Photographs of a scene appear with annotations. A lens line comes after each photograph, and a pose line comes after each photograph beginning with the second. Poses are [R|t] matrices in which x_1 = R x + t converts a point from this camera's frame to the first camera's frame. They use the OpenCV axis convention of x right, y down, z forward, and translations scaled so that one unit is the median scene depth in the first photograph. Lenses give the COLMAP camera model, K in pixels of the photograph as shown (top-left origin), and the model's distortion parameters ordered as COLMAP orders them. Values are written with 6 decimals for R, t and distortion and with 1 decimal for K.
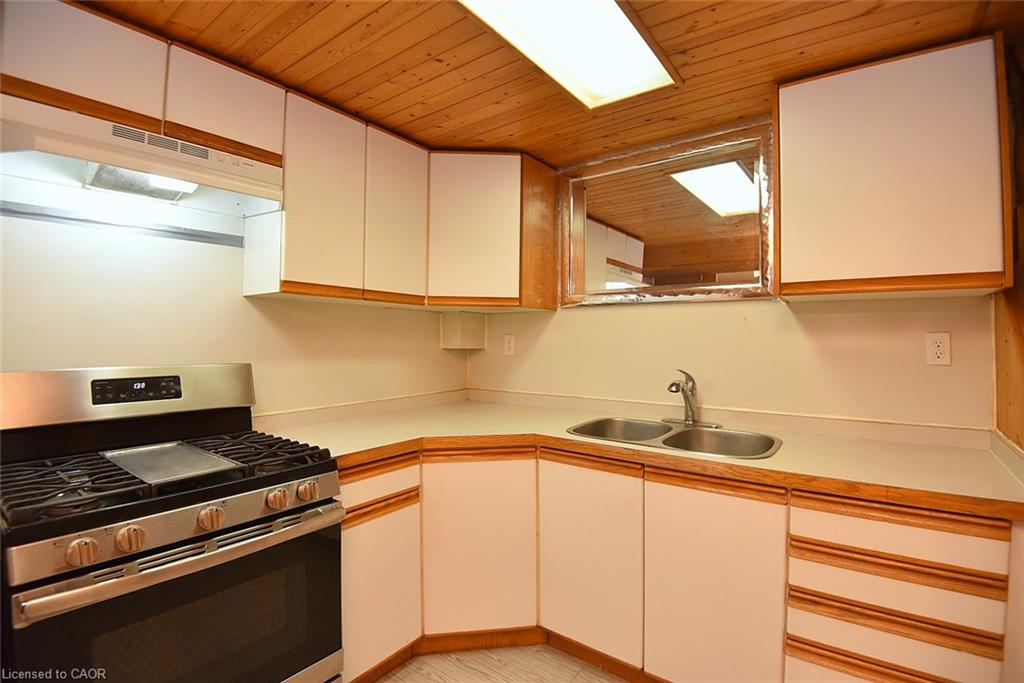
lens RADIAL K [[477.0, 0, 518.3], [0, 477.0, 334.9], [0, 0, 1]] dist [-0.019869, -0.015230]
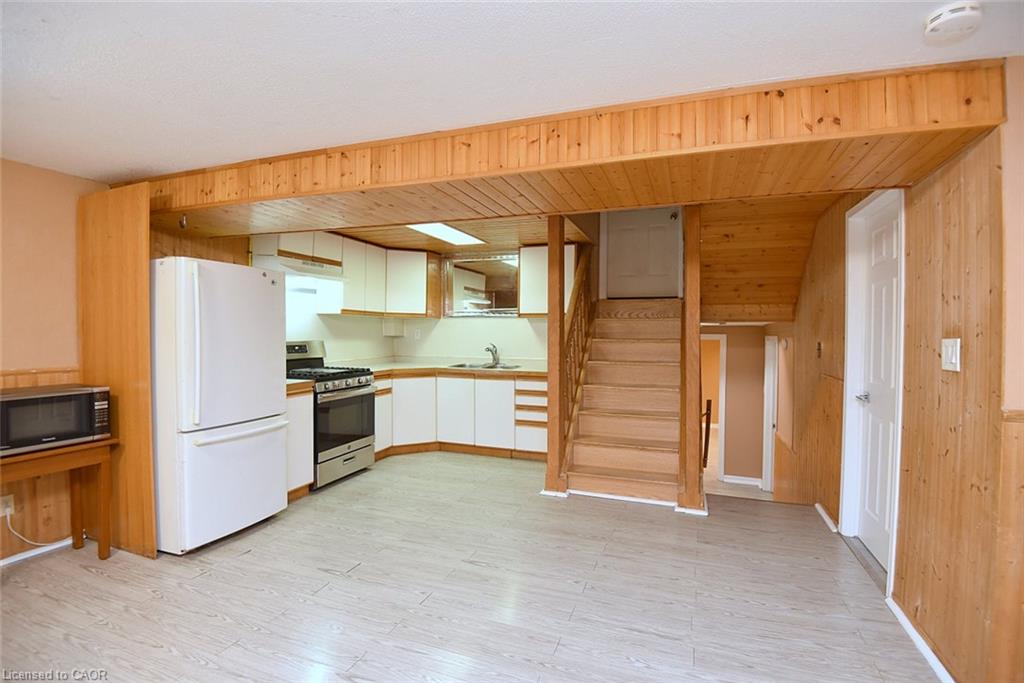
lens RADIAL K [[477.0, 0, 511.5], [0, 477.0, 339.1], [0, 0, 1]] dist [-0.019869, -0.015230]
pose [[0.962564, -0.001653, 0.271051, -0.282368], [-0.006027, 0.999604, 0.027499, -0.023874], [-0.270989, -0.028103, 0.962172, -1.696446]]
